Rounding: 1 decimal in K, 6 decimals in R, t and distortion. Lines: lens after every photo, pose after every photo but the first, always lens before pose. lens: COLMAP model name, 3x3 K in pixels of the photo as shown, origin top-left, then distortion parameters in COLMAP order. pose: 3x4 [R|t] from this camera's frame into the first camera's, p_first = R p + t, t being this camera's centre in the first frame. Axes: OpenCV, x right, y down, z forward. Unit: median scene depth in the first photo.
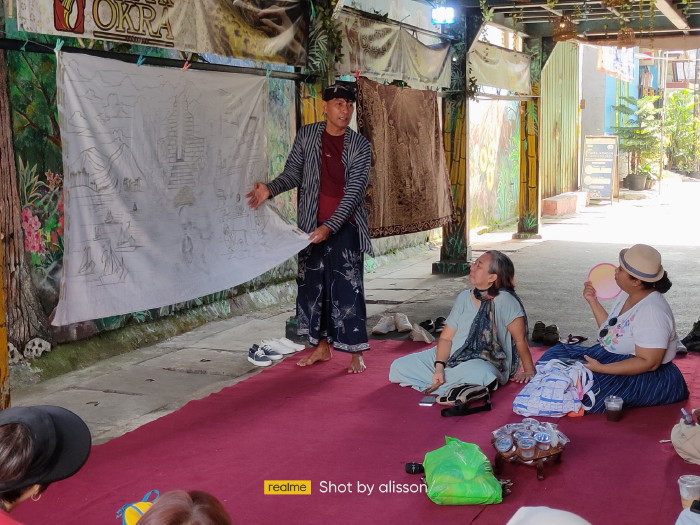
lens RADIAL K [[1065.2, 0, 350.7], [0, 1065.2, 281.9], [0, 0, 1]] dist [0.001313, 0.099446]
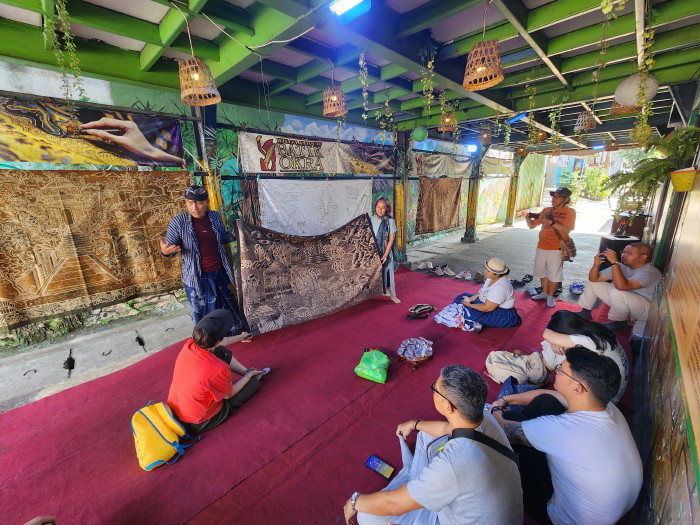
lens RADIAL K [[285.3, 0, 350.0], [0, 285.3, 262.5], [0, 0, 1]] dist [0.000177, -0.000007]
pose [[0.918466, 0.087786, -0.385635, 0.110539], [-0.036670, 0.989757, 0.137971, -0.049654], [0.393797, -0.112581, 0.912277, 0.172126]]
